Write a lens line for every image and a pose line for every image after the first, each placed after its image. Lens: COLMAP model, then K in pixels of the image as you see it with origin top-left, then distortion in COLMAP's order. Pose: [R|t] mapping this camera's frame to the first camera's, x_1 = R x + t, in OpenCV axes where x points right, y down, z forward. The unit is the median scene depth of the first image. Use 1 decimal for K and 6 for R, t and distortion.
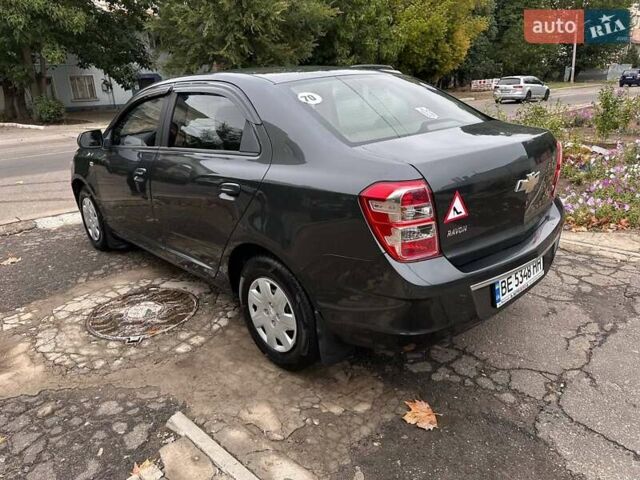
lens RADIAL K [[457.8, 0, 320.0], [0, 457.8, 240.0], [0, 0, 1]] dist [-0.007720, -0.010219]
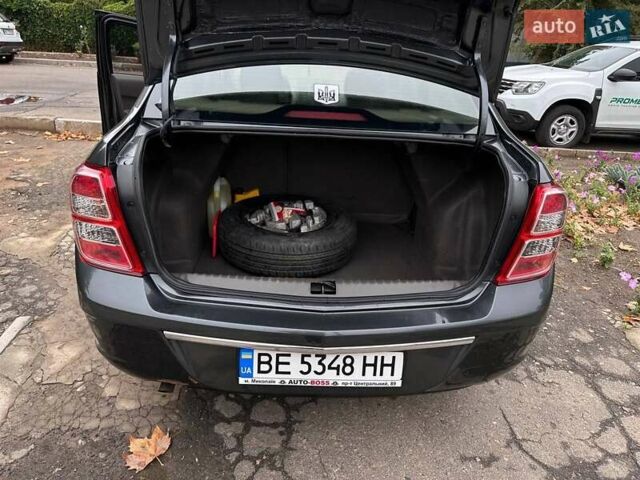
lens RADIAL K [[457.8, 0, 320.0], [0, 457.8, 240.0], [0, 0, 1]] dist [-0.007720, -0.010219]
pose [[0.751829, 0.349539, -0.559084, 0.726346], [-0.303023, 0.936241, 0.177847, -0.199683], [0.585602, 0.035705, 0.809812, 0.459232]]
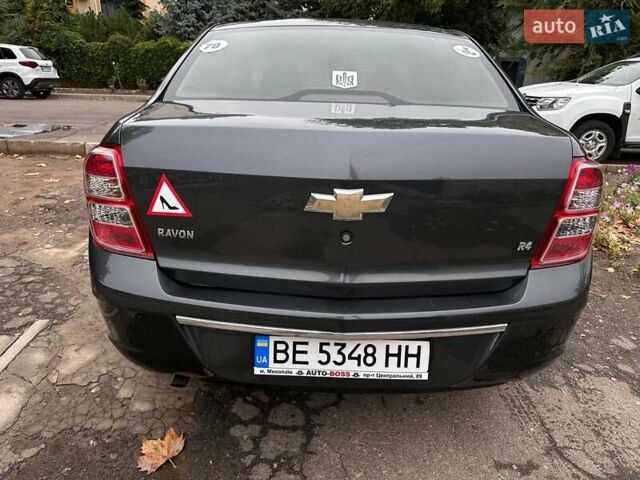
lens RADIAL K [[457.8, 0, 320.0], [0, 457.8, 240.0], [0, 0, 1]] dist [-0.007720, -0.010219]
pose [[0.722985, 0.305662, -0.619568, 0.736743], [-0.287244, 0.948607, 0.132802, -0.136743], [0.628318, 0.081953, 0.773628, 0.491048]]
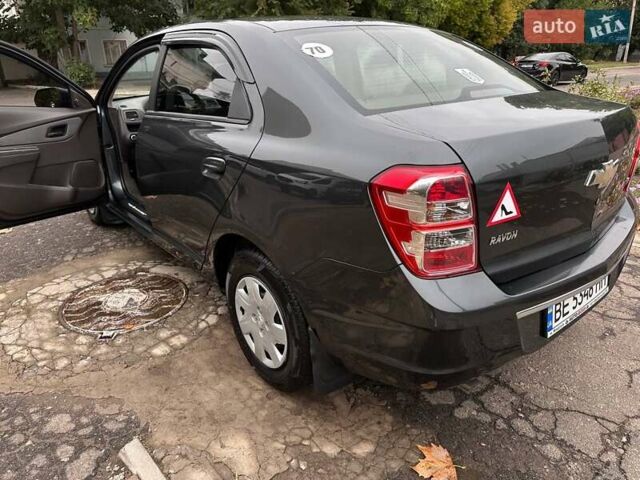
lens RADIAL K [[457.8, 0, 320.0], [0, 457.8, 240.0], [0, 0, 1]] dist [-0.007720, -0.010219]
pose [[0.996965, 0.051923, -0.058003, 0.042082], [-0.048793, 0.997341, 0.054132, -0.033213], [0.060659, -0.051138, 0.996848, 0.210624]]
